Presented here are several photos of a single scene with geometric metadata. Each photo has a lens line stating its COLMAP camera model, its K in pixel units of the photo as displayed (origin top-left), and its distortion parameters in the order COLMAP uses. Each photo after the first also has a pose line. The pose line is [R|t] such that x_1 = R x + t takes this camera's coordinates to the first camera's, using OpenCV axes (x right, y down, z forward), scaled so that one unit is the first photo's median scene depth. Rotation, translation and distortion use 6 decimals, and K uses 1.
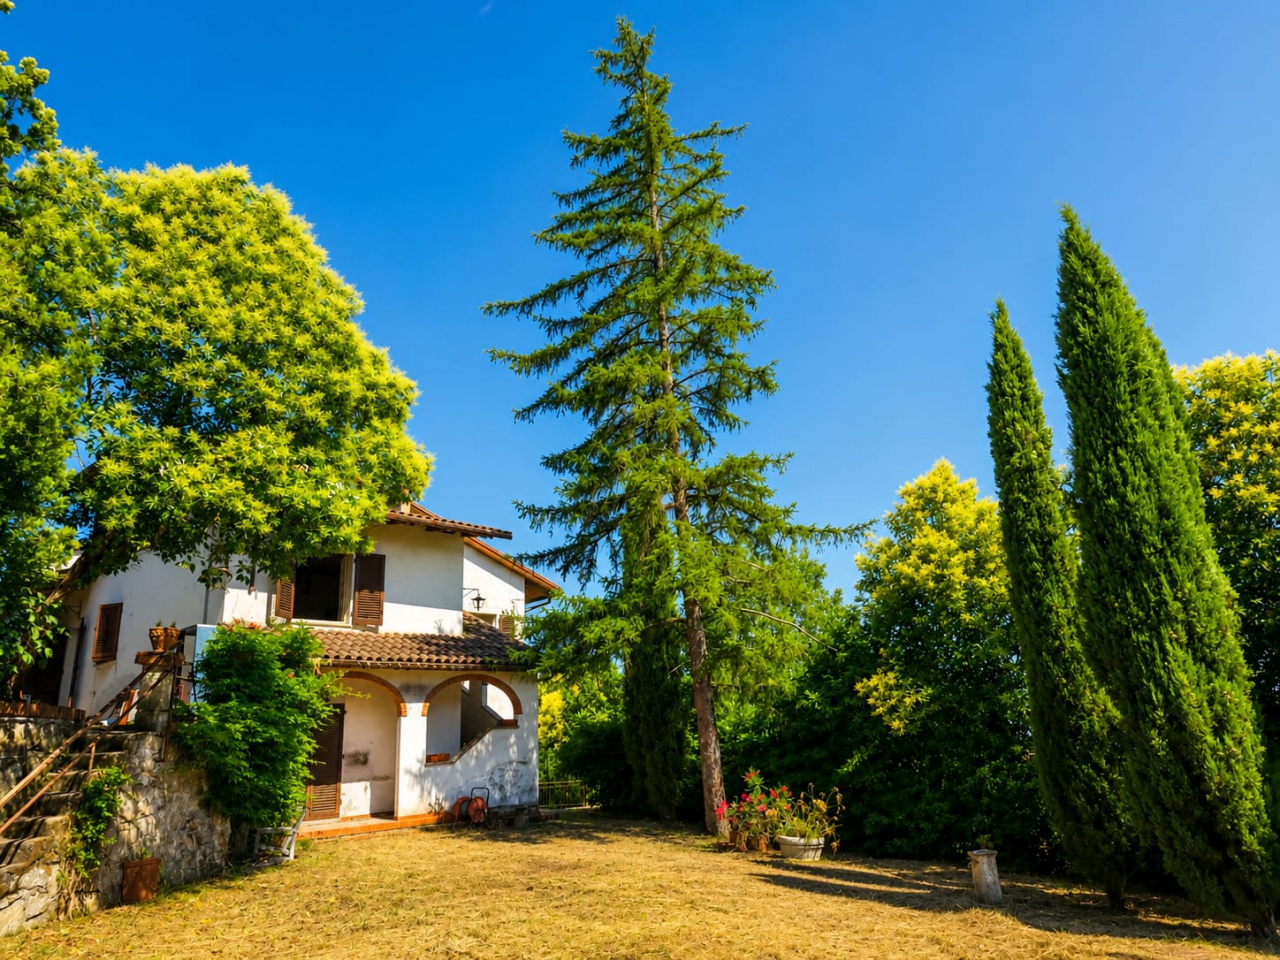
lens RADIAL K [[857.5, 0, 640.0], [0, 857.5, 480.0], [0, 0, 1]] dist [0.024677, 0.000827]
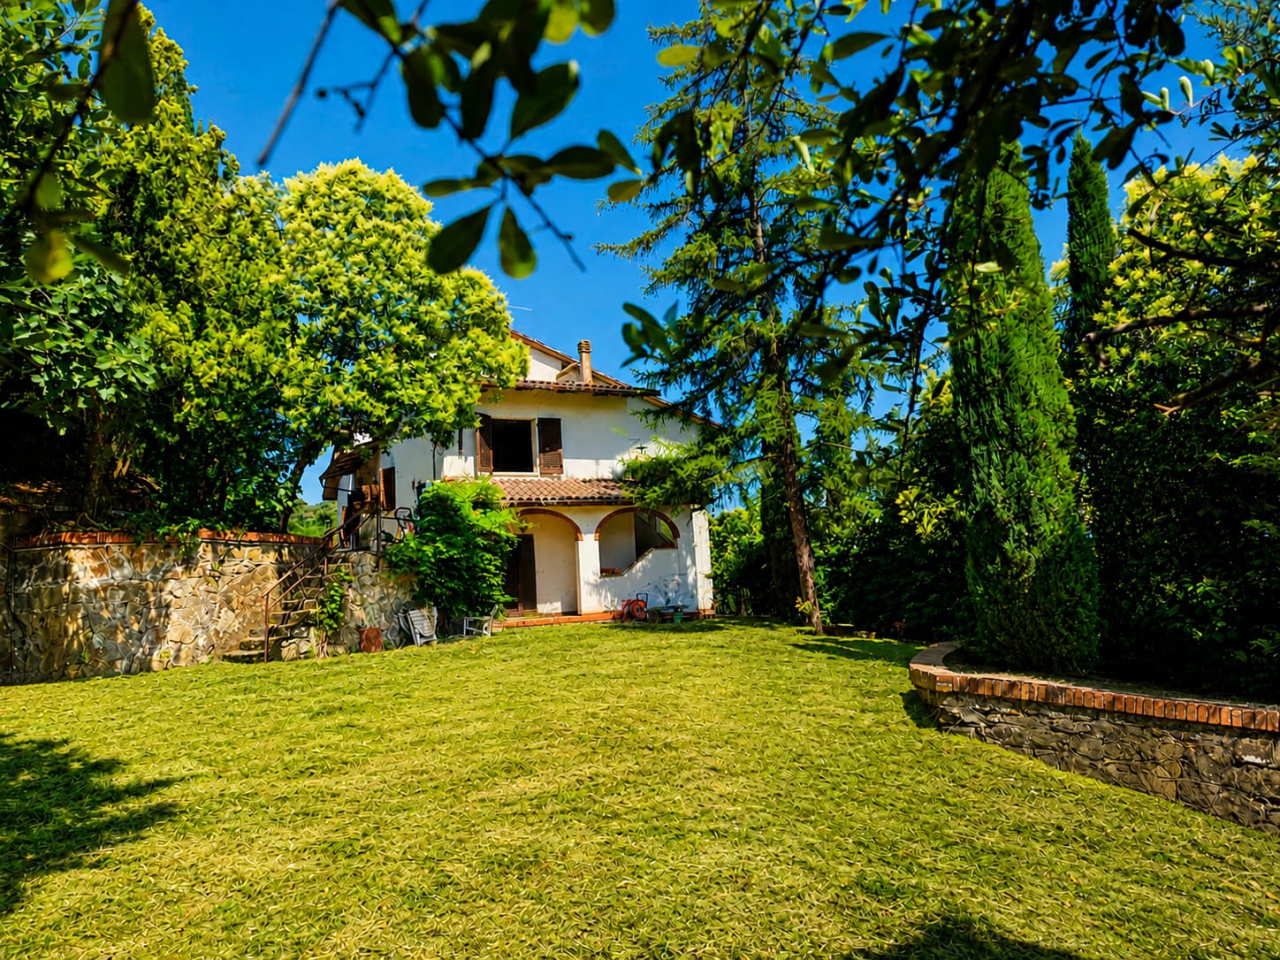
lens RADIAL K [[857.5, 0, 640.0], [0, 857.5, 480.0], [0, 0, 1]] dist [0.024677, 0.000827]
pose [[0.937411, -0.057357, -0.343469, 0.281083], [0.120559, 0.978799, 0.165582, -0.021235], [0.326690, -0.196627, 0.924452, -0.159641]]
